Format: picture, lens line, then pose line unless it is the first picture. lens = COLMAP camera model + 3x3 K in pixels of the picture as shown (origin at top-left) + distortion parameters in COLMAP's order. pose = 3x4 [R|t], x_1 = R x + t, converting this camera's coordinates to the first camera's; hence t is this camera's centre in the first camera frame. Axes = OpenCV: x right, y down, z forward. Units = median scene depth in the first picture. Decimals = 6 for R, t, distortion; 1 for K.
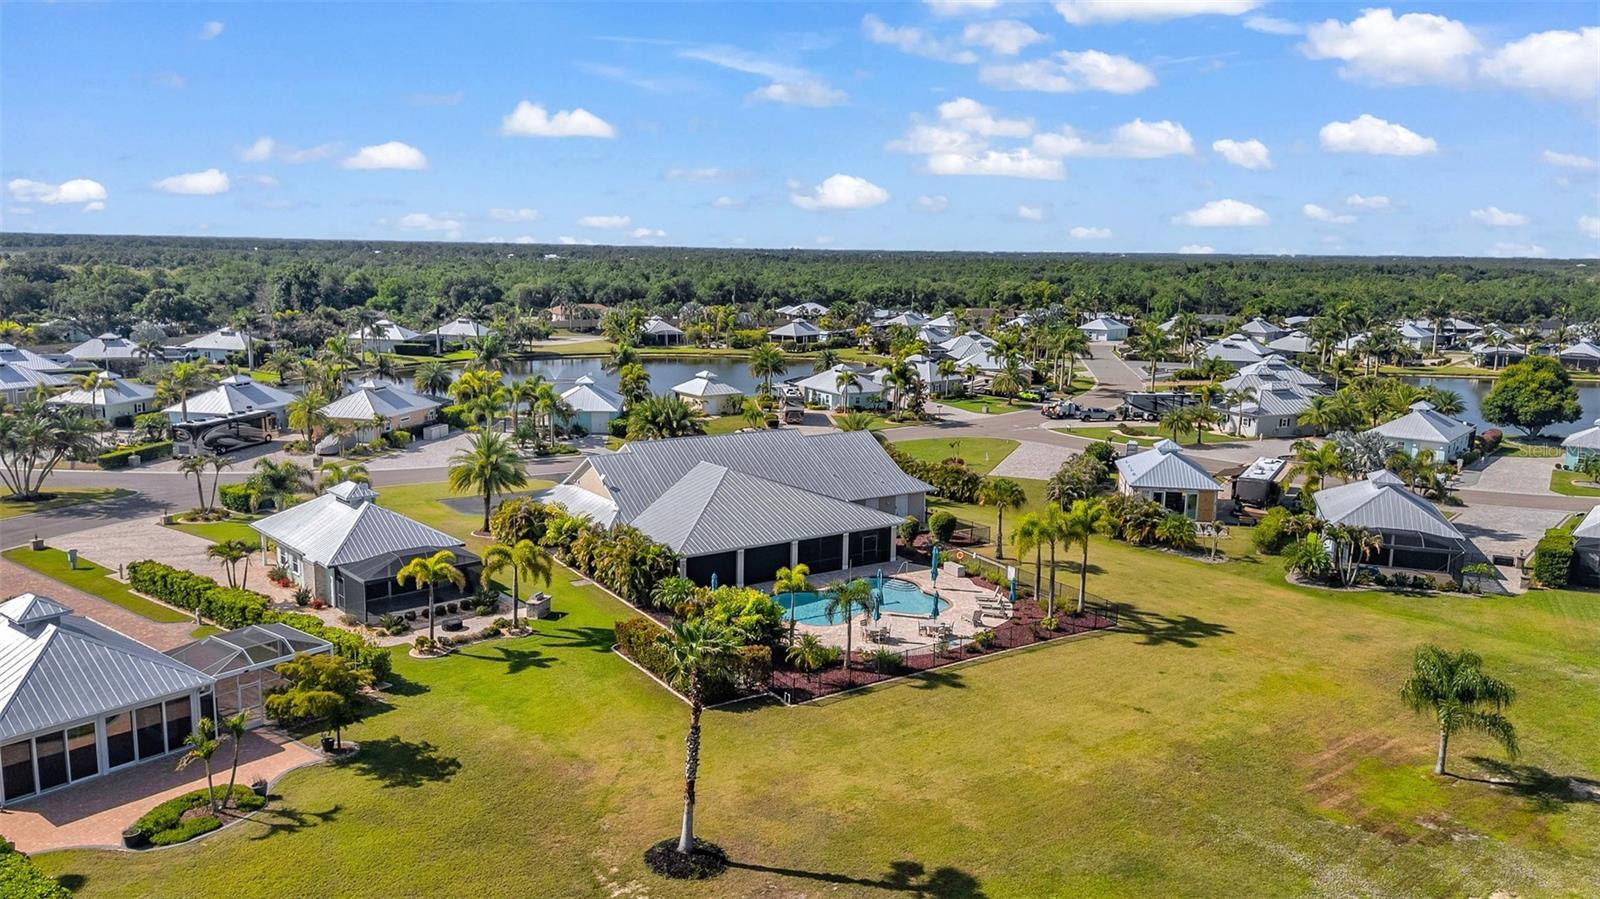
lens RADIAL K [[1172.4, 0, 800.0], [0, 1172.4, 449.5], [0, 0, 1]] dist [0.083365, -0.083113]
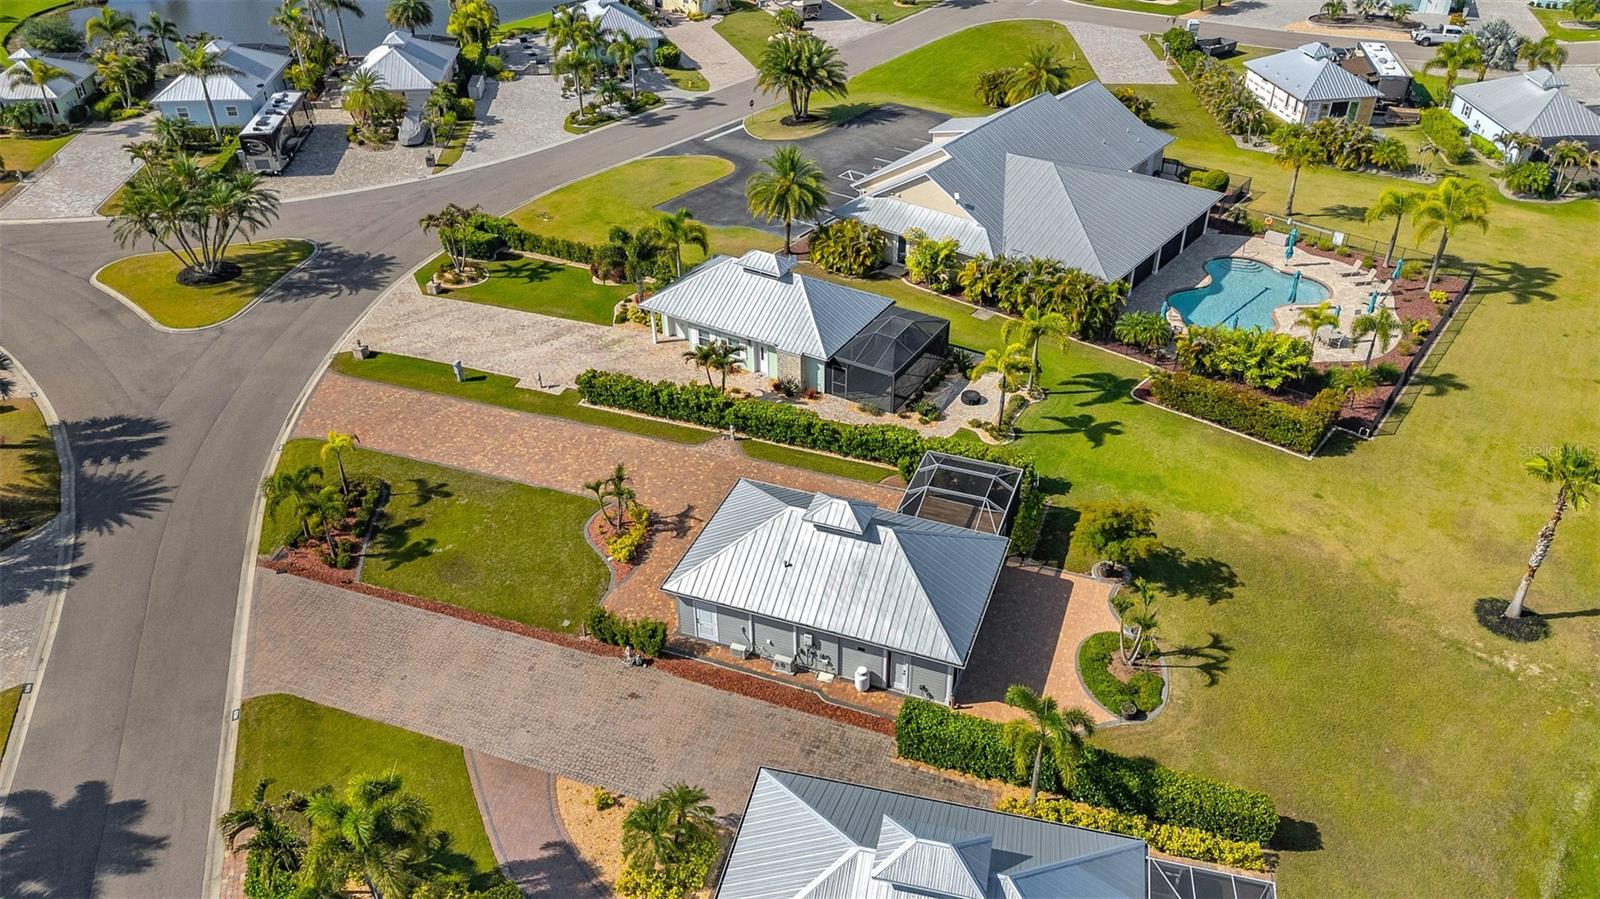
lens RADIAL K [[1173.8, 0, 800.0], [0, 1173.8, 449.5], [0, 0, 1]] dist [0.073300, -0.069159]
pose [[0.953275, -0.187784, 0.236650, -0.389221], [0.073364, 0.903790, 0.421641, -0.143269], [-0.293060, -0.384578, 0.875337, 0.074614]]
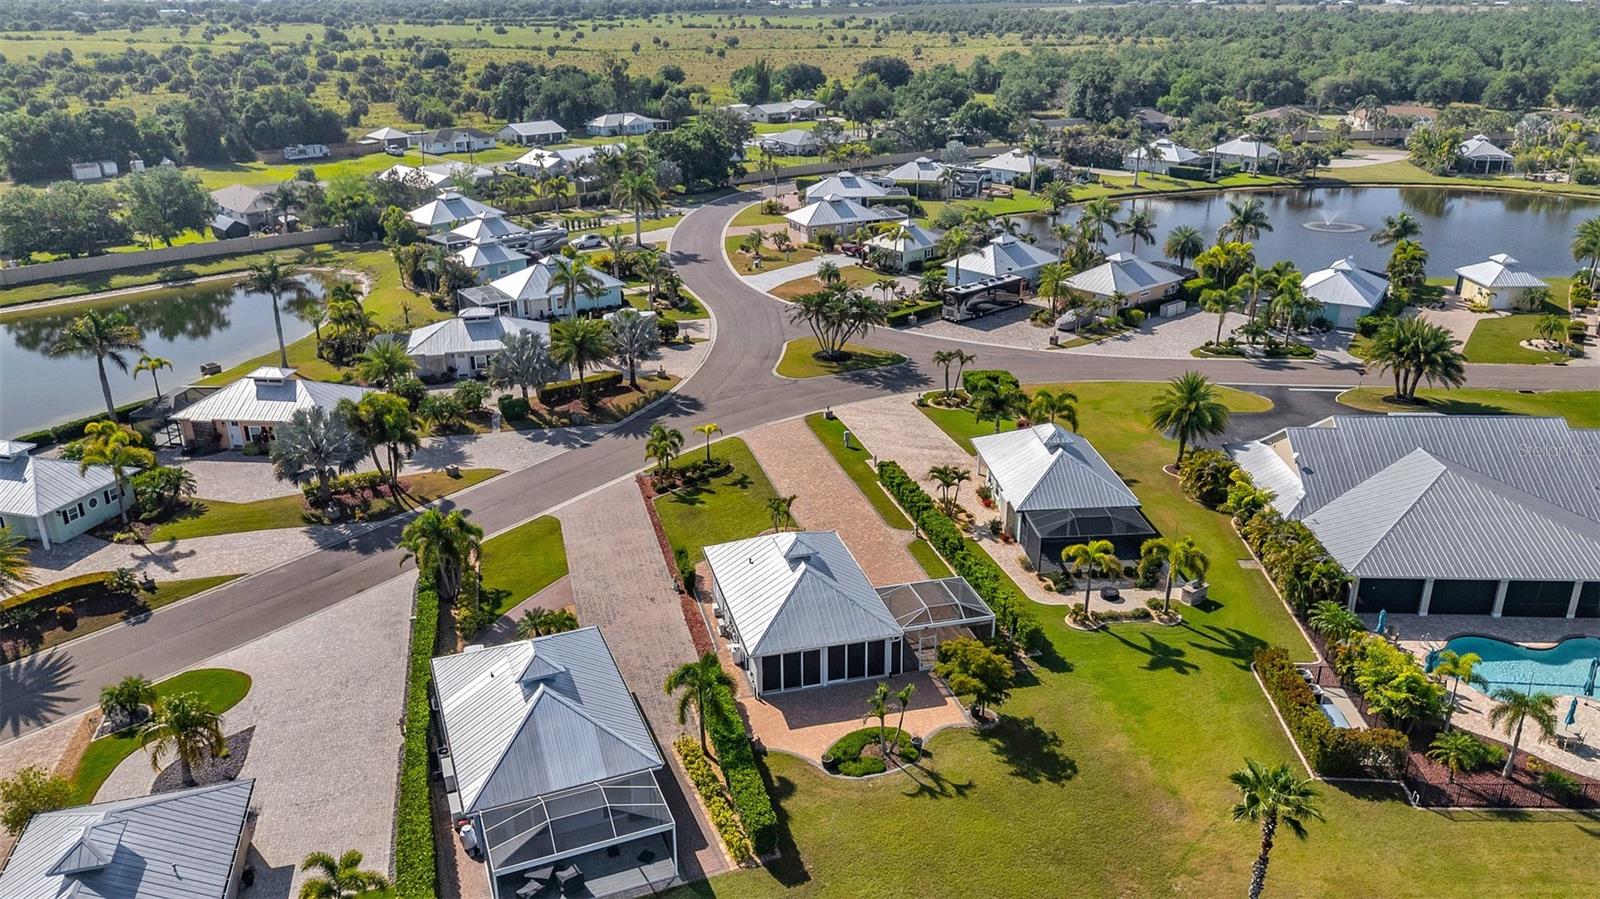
lens RADIAL K [[1173.8, 0, 800.0], [0, 1173.8, 449.5], [0, 0, 1]] dist [0.073300, -0.069159]
pose [[0.800633, 0.199994, -0.564791, 0.039046], [-0.081600, 0.970260, 0.227898, -0.118799], [0.593572, -0.136376, 0.793142, -0.014849]]
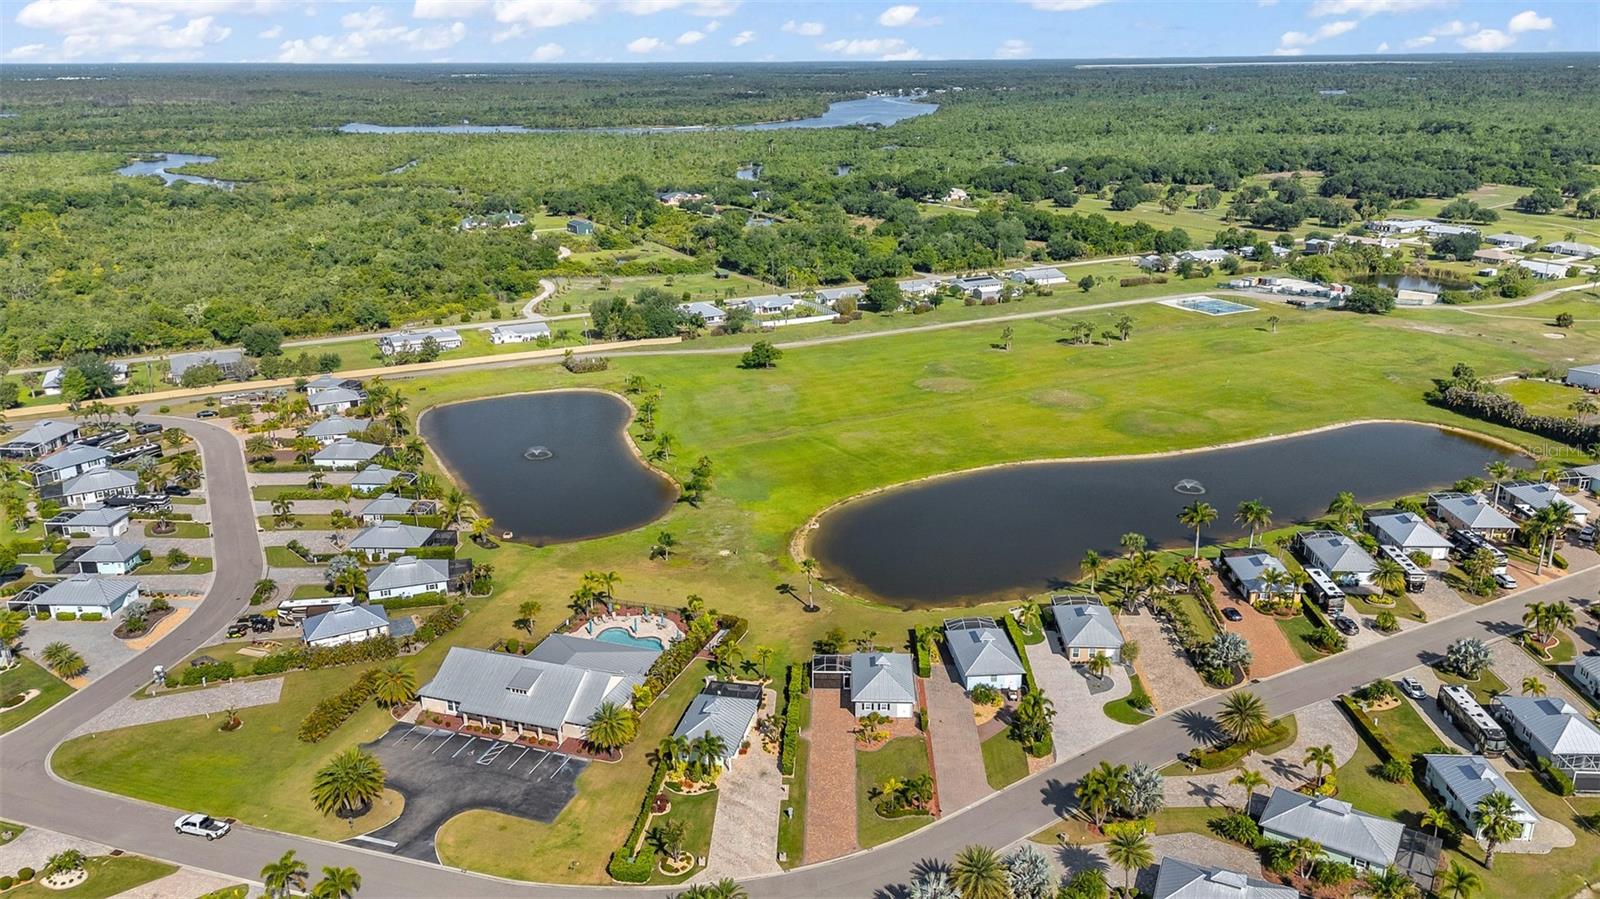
lens RADIAL K [[1172.4, 0, 800.0], [0, 1172.4, 449.5], [0, 0, 1]] dist [0.083365, -0.083113]
pose [[-0.593063, -0.266799, 0.759667, -1.218641], [0.132892, 0.898127, 0.419174, -0.767384], [-0.794113, 0.349551, -0.497191, 1.122688]]
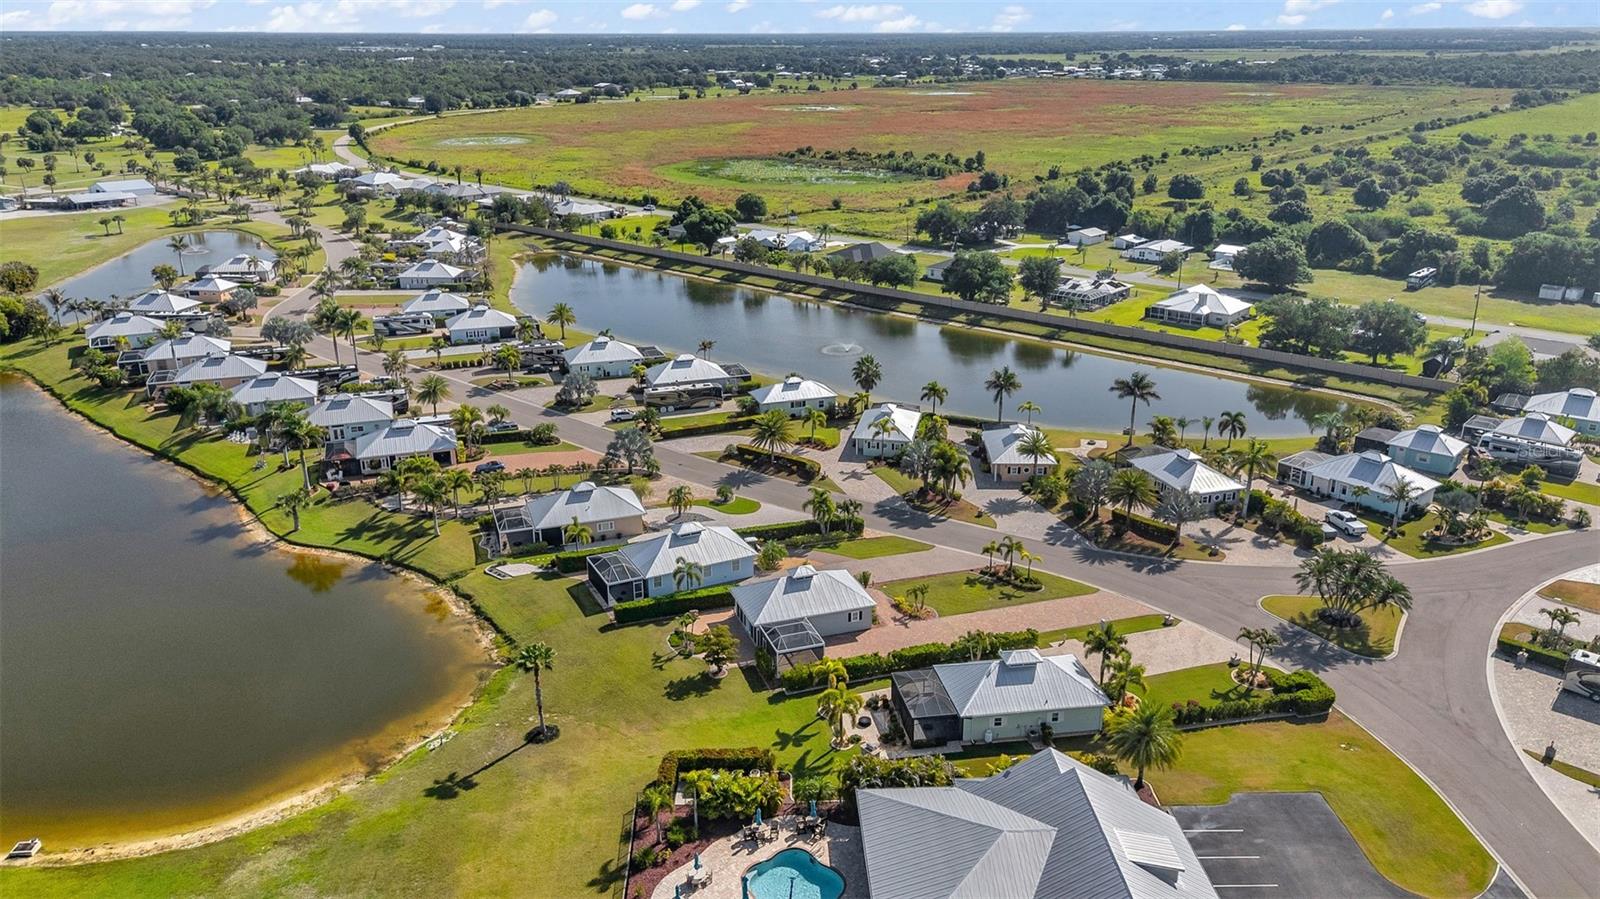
lens RADIAL K [[1172.4, 0, 800.0], [0, 1172.4, 449.5], [0, 0, 1]] dist [0.083365, -0.083113]
pose [[-0.534164, 0.269014, -0.801436, 0.512640], [-0.147908, 0.903656, 0.401907, -0.448704], [0.832341, 0.333223, -0.442911, 0.849326]]
